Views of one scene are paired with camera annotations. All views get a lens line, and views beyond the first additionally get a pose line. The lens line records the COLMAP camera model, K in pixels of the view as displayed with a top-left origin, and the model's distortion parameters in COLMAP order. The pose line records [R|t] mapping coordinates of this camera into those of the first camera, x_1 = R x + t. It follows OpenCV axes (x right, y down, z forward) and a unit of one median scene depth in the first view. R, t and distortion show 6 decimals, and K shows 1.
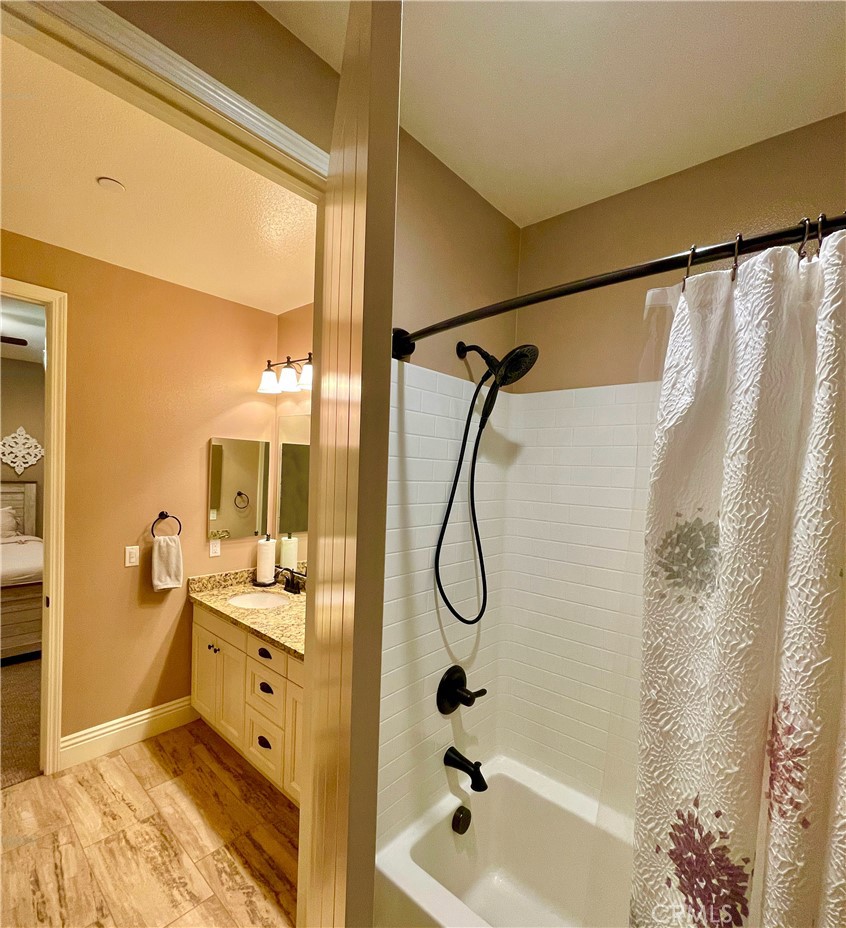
lens RADIAL K [[455.7, 0, 412.5], [0, 455.7, 480.6], [0, 0, 1]] dist [-0.009762, 0.006641]
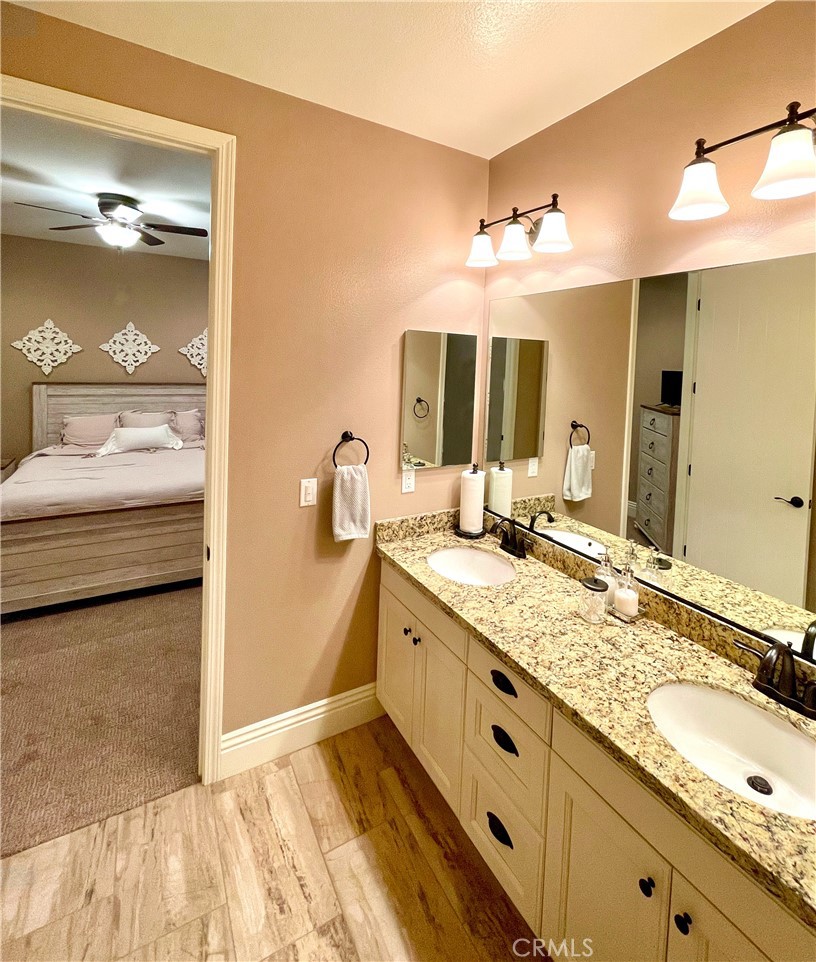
lens RADIAL K [[476.2, 0, 423.7], [0, 476.2, 373.6], [0, 0, 1]] dist [0.002392, 0.000105]
pose [[0.953644, 0.003725, -0.300915, -0.204547], [-0.008773, 0.999843, -0.015427, -0.014704], [0.300810, 0.017352, 0.953526, 0.311773]]
